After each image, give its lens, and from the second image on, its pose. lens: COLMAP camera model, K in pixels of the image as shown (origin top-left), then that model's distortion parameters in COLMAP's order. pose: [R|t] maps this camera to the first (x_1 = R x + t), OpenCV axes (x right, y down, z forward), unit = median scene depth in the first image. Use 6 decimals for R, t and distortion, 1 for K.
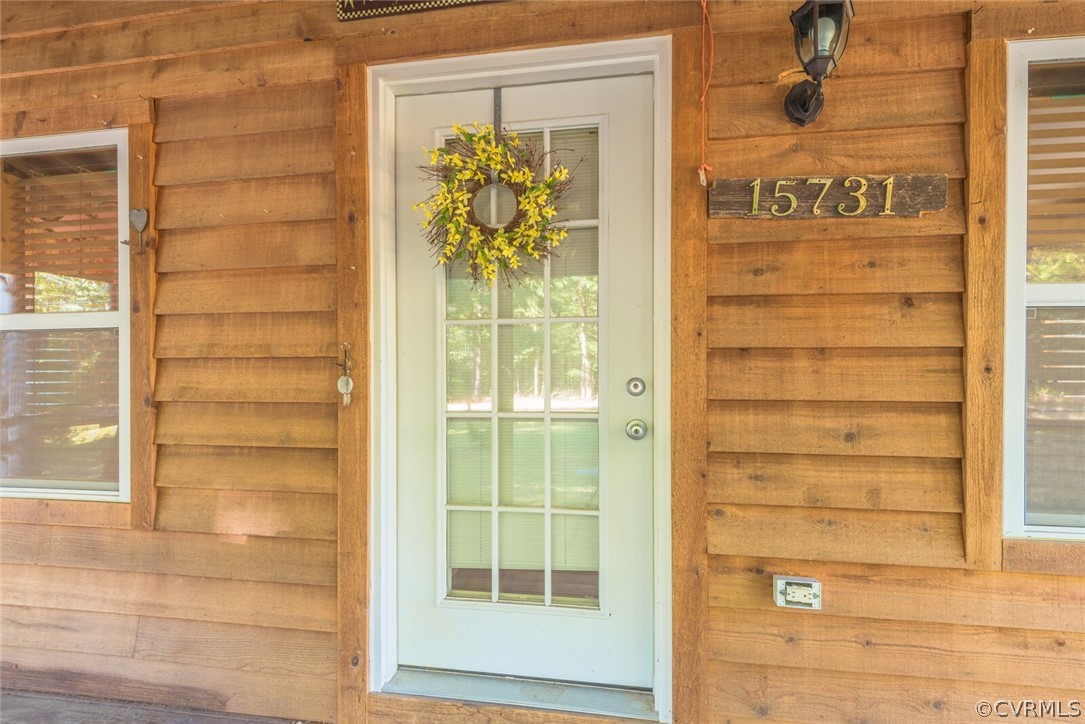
lens RADIAL K [[495.0, 0, 542.5], [0, 495.0, 353.0], [0, 0, 1]] dist [0.014615, -0.007361]
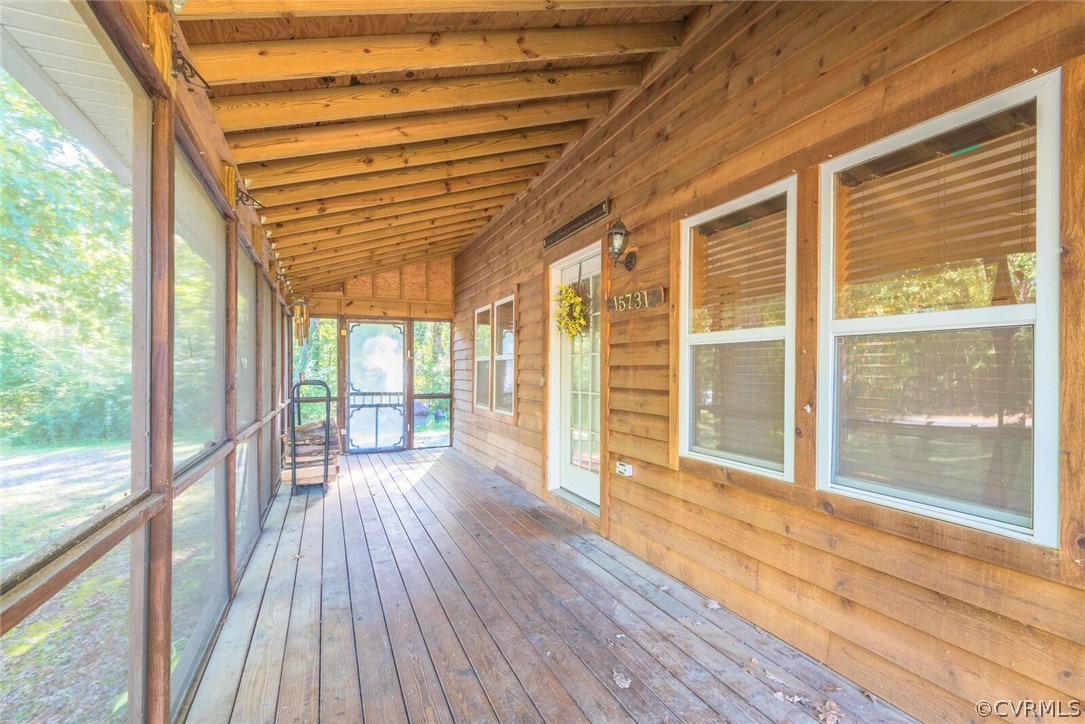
lens RADIAL K [[495.0, 0, 541.9], [0, 495.0, 365.9], [0, 0, 1]] dist [0.014615, -0.007361]
pose [[0.536192, -0.001160, -0.844095, 2.260566], [-0.011429, 0.999897, -0.008634, 0.015902], [0.844018, 0.014277, 0.536124, -0.592439]]
